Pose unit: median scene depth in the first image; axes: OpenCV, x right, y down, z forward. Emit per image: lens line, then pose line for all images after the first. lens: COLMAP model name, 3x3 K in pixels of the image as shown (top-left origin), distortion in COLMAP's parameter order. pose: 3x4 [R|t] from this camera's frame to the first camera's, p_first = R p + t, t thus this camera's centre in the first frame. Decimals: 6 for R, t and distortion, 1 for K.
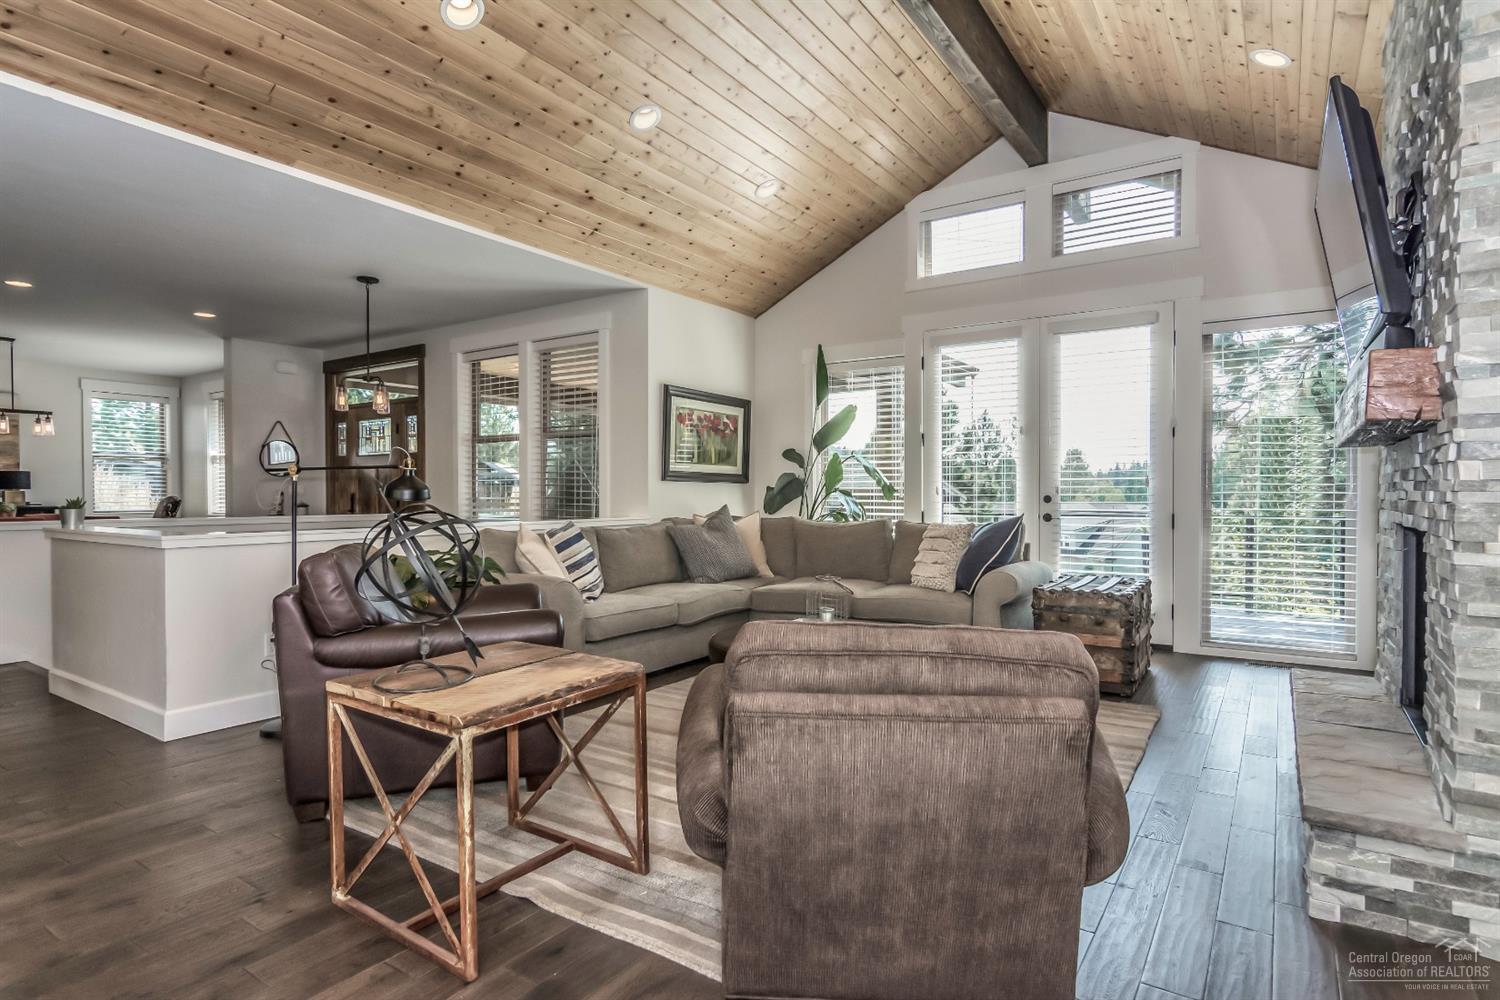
lens RADIAL K [[788.5, 0, 747.9], [0, 788.5, 500.2], [0, 0, 1]] dist [-0.001669, 0.000128]
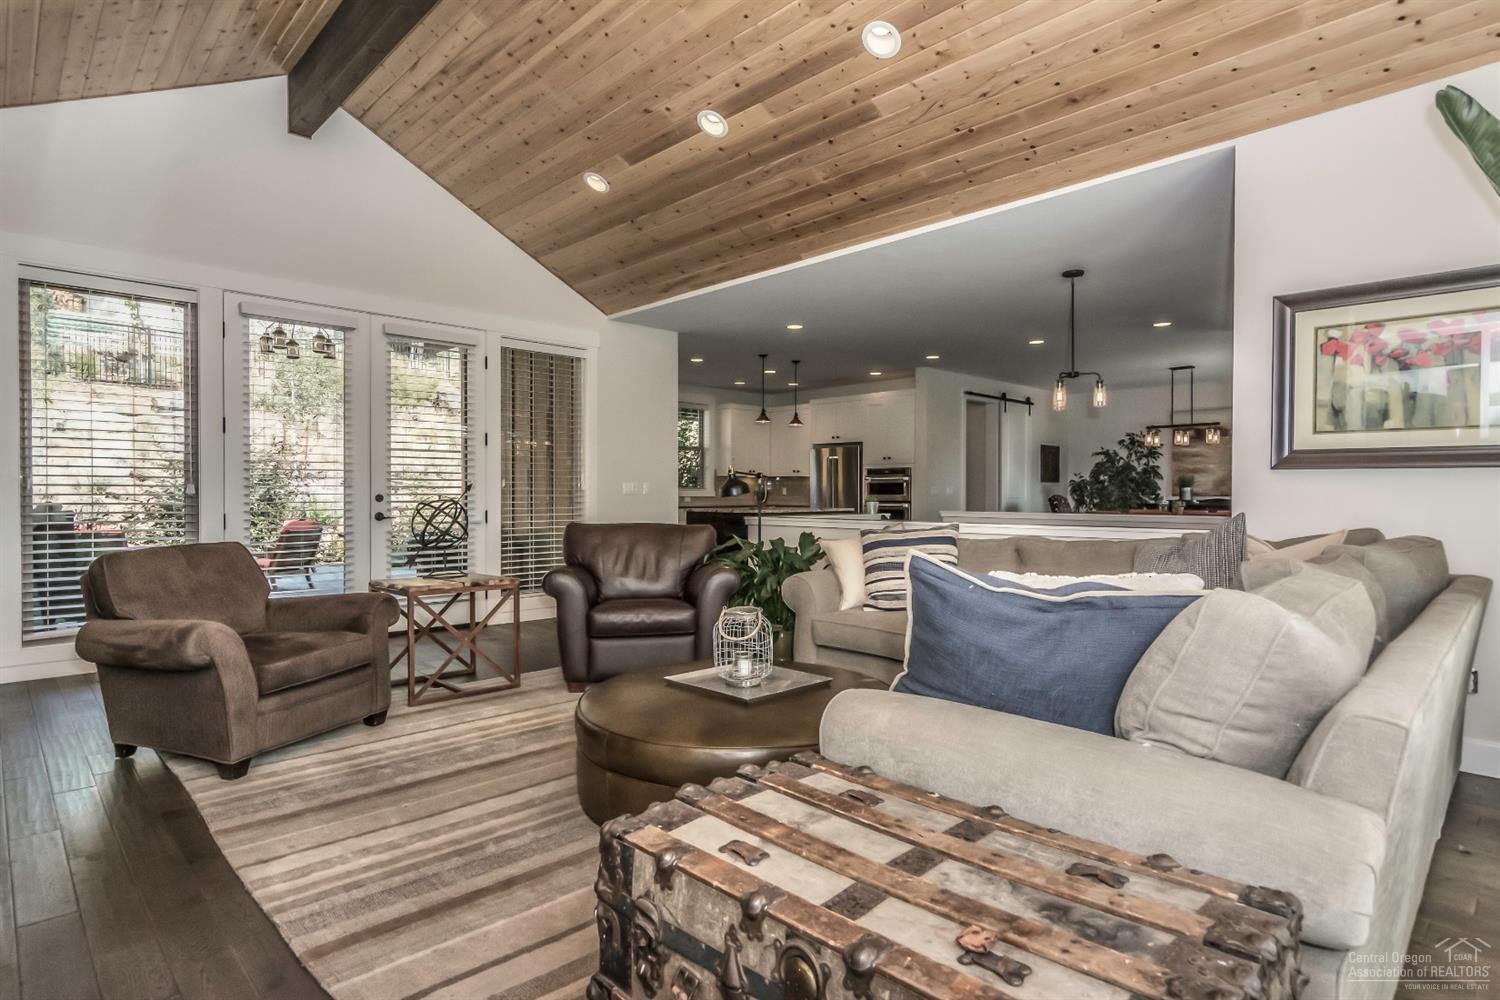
lens RADIAL K [[788.5, 0, 745.5], [0, 788.5, 504.8], [0, 0, 1]] dist [-0.001669, 0.000128]
pose [[-0.203717, 0.011355, -0.978964, 0.746790], [-0.012161, 0.999826, 0.014127, -0.002755], [0.978954, 0.014783, -0.203544, 1.073745]]
